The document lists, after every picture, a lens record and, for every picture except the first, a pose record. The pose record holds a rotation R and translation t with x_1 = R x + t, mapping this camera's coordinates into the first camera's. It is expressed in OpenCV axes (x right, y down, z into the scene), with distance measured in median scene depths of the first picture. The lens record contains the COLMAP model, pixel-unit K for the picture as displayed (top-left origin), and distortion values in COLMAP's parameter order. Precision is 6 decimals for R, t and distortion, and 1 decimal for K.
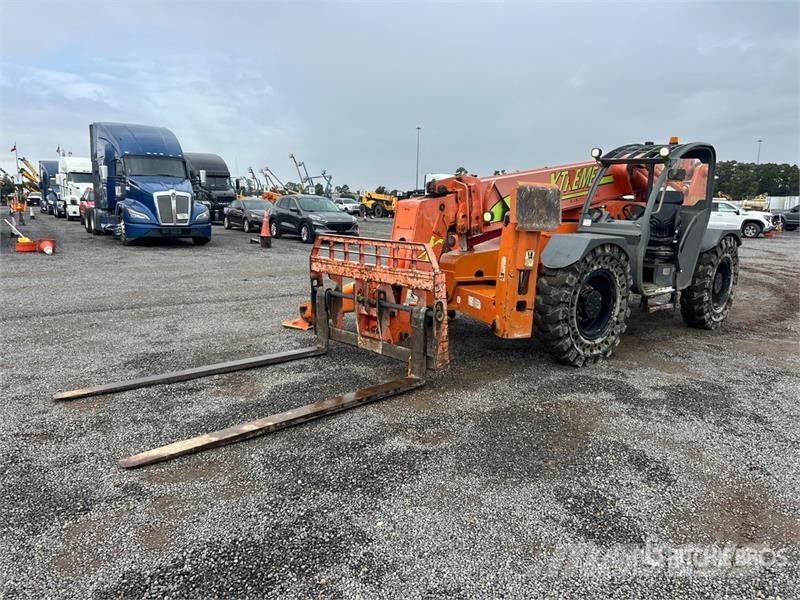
lens RADIAL K [[603.9, 0, 400.0], [0, 603.9, 300.0], [0, 0, 1]] dist [0.078420, -0.091752]
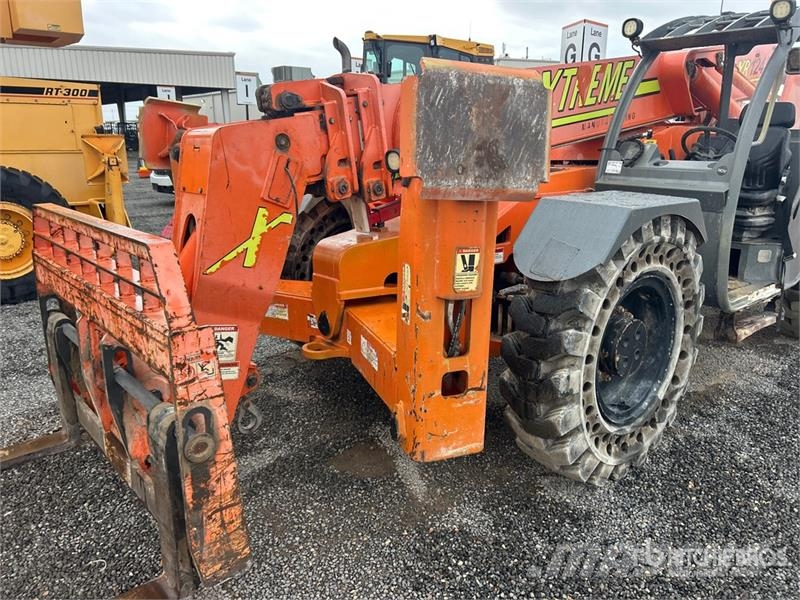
lens RADIAL K [[644.8, 0, 400.0], [0, 644.8, 300.0], [0, 0, 1]] dist [0.044643, -0.000390]
pose [[0.999610, -0.024798, -0.012876, 0.145429], [0.025670, 0.997030, 0.072606, -0.066189], [0.011037, -0.072908, 0.997278, 0.490434]]
